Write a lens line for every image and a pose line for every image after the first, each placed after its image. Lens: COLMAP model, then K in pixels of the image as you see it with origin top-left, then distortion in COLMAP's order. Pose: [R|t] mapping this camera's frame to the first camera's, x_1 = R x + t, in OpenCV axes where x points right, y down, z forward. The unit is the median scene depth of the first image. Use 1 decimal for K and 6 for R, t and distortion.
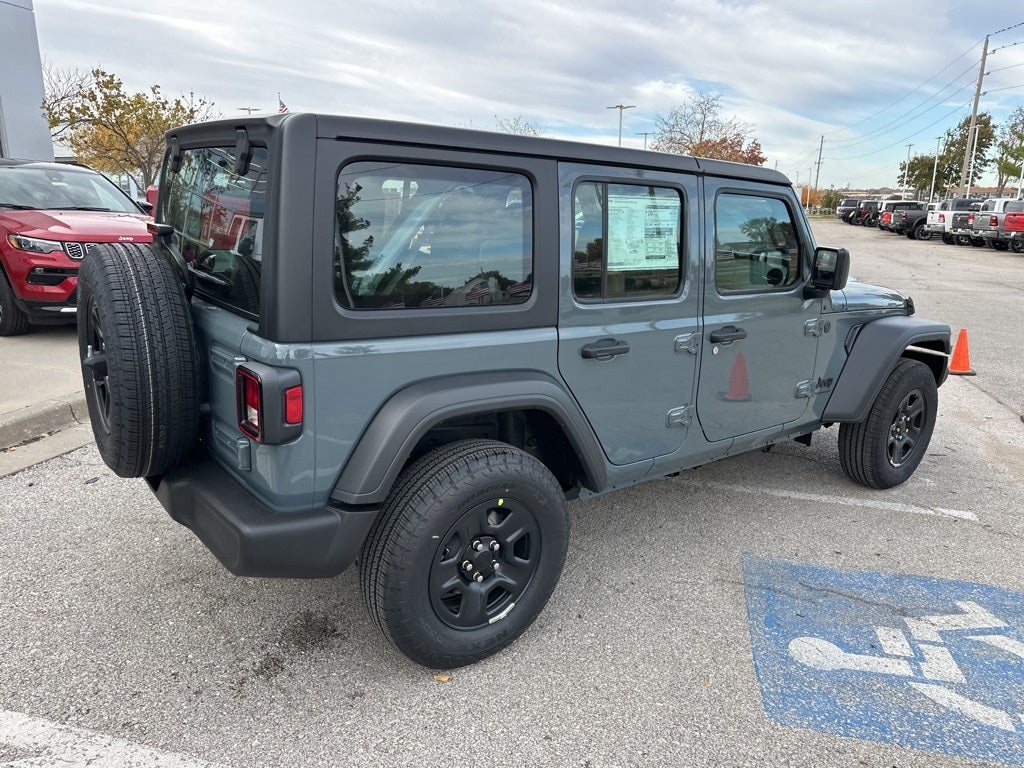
lens RADIAL K [[721.7, 0, 512.2], [0, 721.7, 368.5], [0, 0, 1]] dist [0.033433, -0.035068]
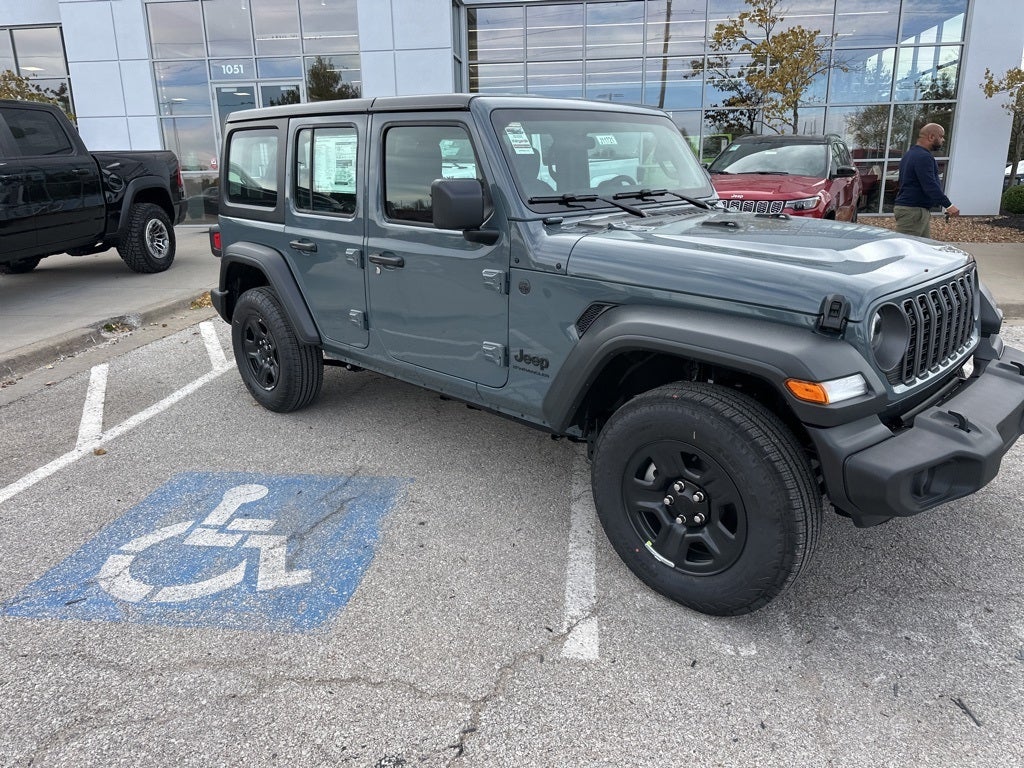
lens RADIAL K [[719.5, 0, 510.5], [0, 719.5, 381.6], [0, 0, 1]] dist [0.037021, -0.042434]
pose [[0.133398, 0.254288, -0.957884, 1.594664], [-0.205058, 0.952690, 0.224352, -0.172976], [0.969616, 0.166494, 0.179231, 1.147788]]
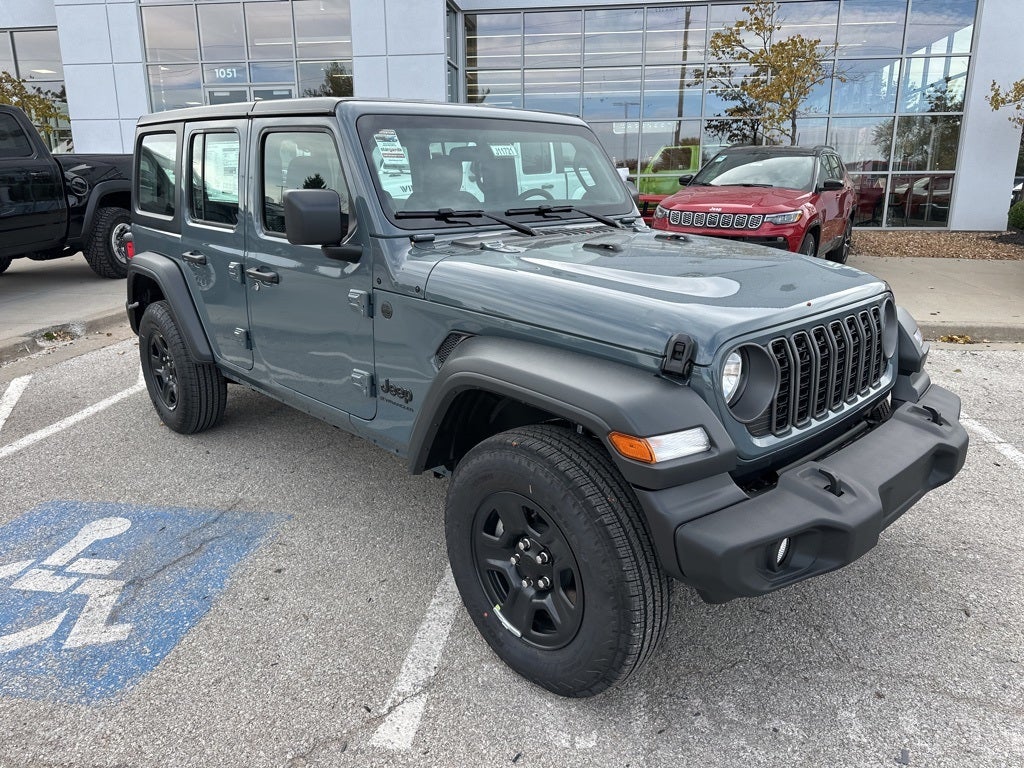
lens RADIAL K [[721.6, 0, 519.0], [0, 721.6, 376.4], [0, 0, 1]] dist [0.030372, -0.035259]
pose [[0.112440, 0.241279, -0.963920, 1.512097], [-0.218381, 0.952354, 0.212910, -0.230806], [0.969364, 0.186562, 0.159774, 1.363582]]
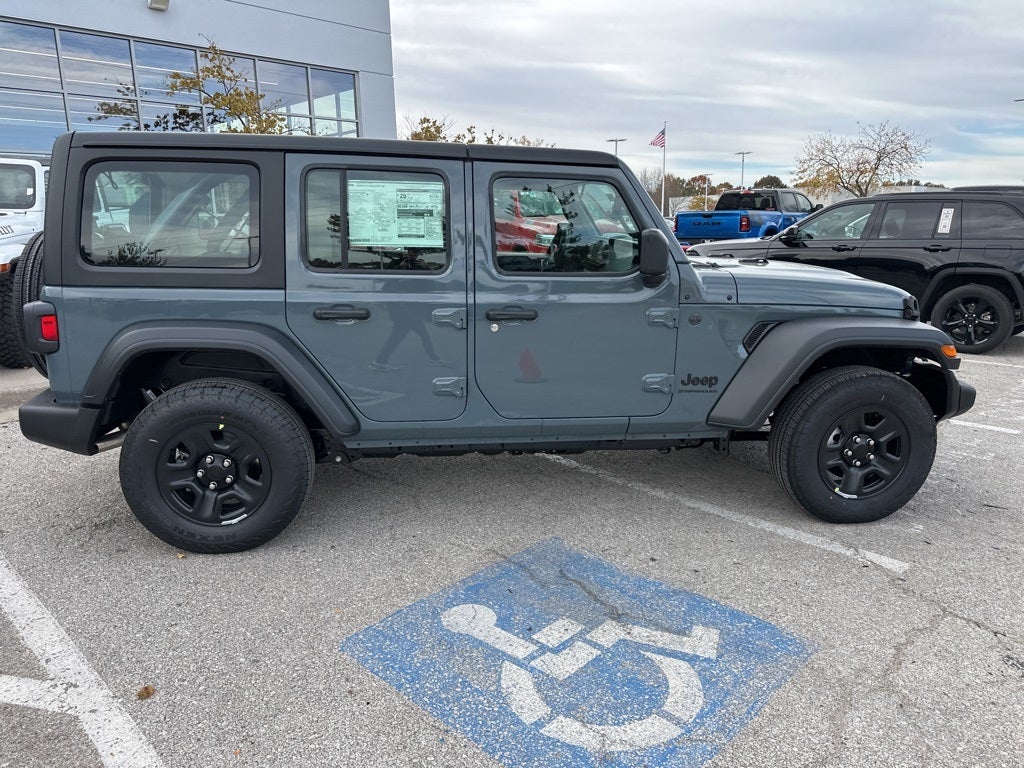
lens RADIAL K [[717.1, 0, 509.2], [0, 717.1, 373.0], [0, 0, 1]] dist [0.044419, -0.051592]
pose [[0.865851, 0.076301, -0.494449, 0.904742], [-0.088546, 0.996071, -0.001348, 0.043556], [0.492404, 0.044949, 0.869205, 0.132258]]
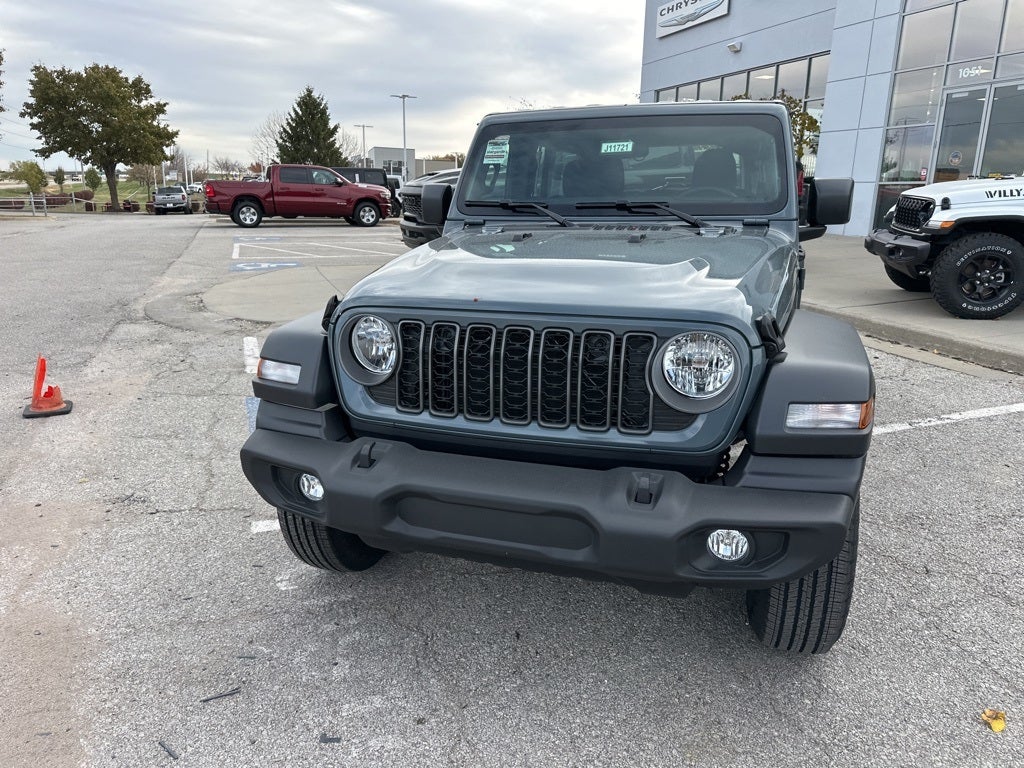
lens RADIAL K [[728.8, 0, 507.9], [0, 728.8, 369.8], [0, 0, 1]] dist [0.019190, -0.019601]
pose [[-0.823786, 0.113462, -0.555430, 1.181624], [-0.147683, 0.902984, 0.403497, -0.444573], [0.547326, 0.414423, -0.727109, 2.354524]]
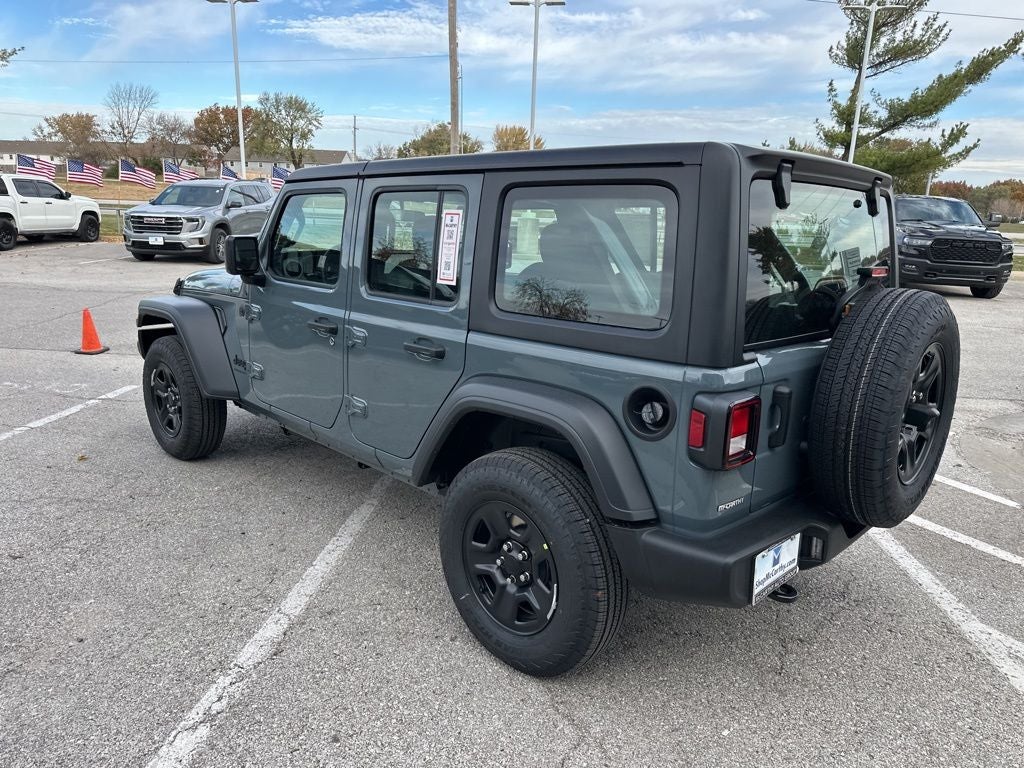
lens RADIAL K [[730.7, 0, 509.4], [0, 730.7, 382.4], [0, 0, 1]] dist [0.031618, -0.035554]
pose [[-0.128286, -0.260517, 0.956908, -1.210561], [0.179710, 0.942801, 0.280769, -0.364068], [-0.975319, 0.207985, -0.074130, 1.403815]]
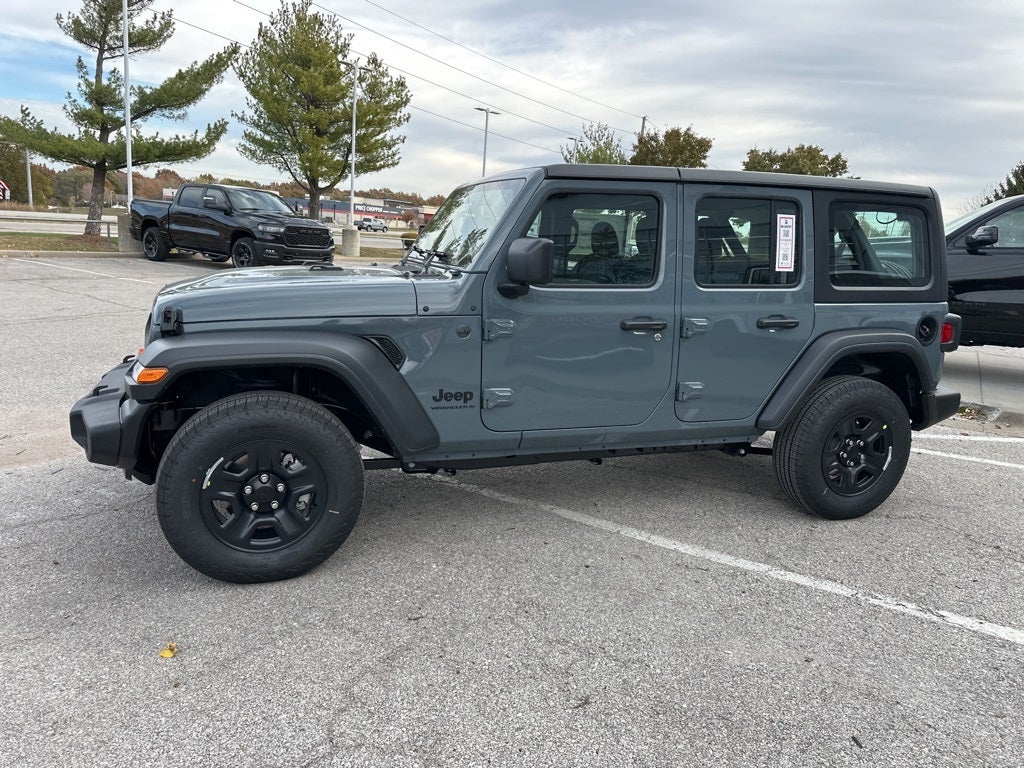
lens RADIAL K [[725.0, 0, 510.2], [0, 725.0, 384.1], [0, 0, 1]] dist [0.033848, -0.034583]
pose [[-0.945160, -0.140262, 0.294956, -0.171547], [-0.007527, 0.912204, 0.409668, -0.570297], [-0.326520, 0.384981, -0.863234, 2.736925]]
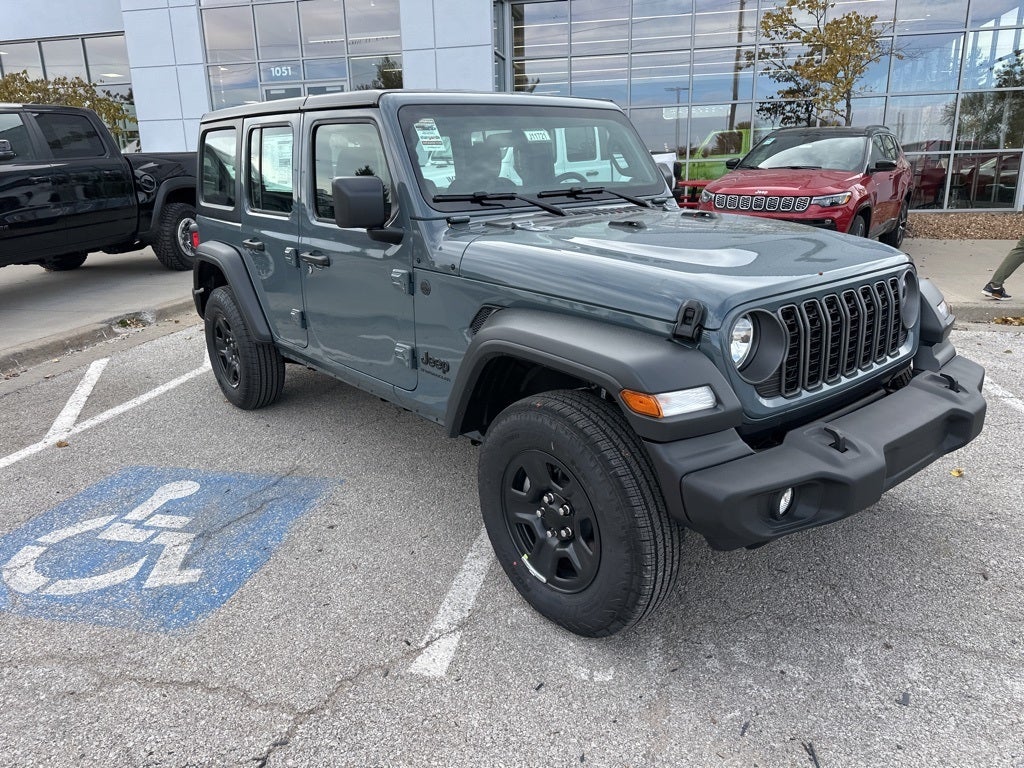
lens RADIAL K [[721.6, 0, 512.0], [0, 721.6, 384.0], [0, 0, 1]] dist [0.030453, -0.034235]
pose [[0.035551, 0.261647, -0.964509, 1.584614], [-0.199657, 0.947522, 0.249679, -0.223768], [0.979221, 0.183694, 0.085924, 1.387286]]
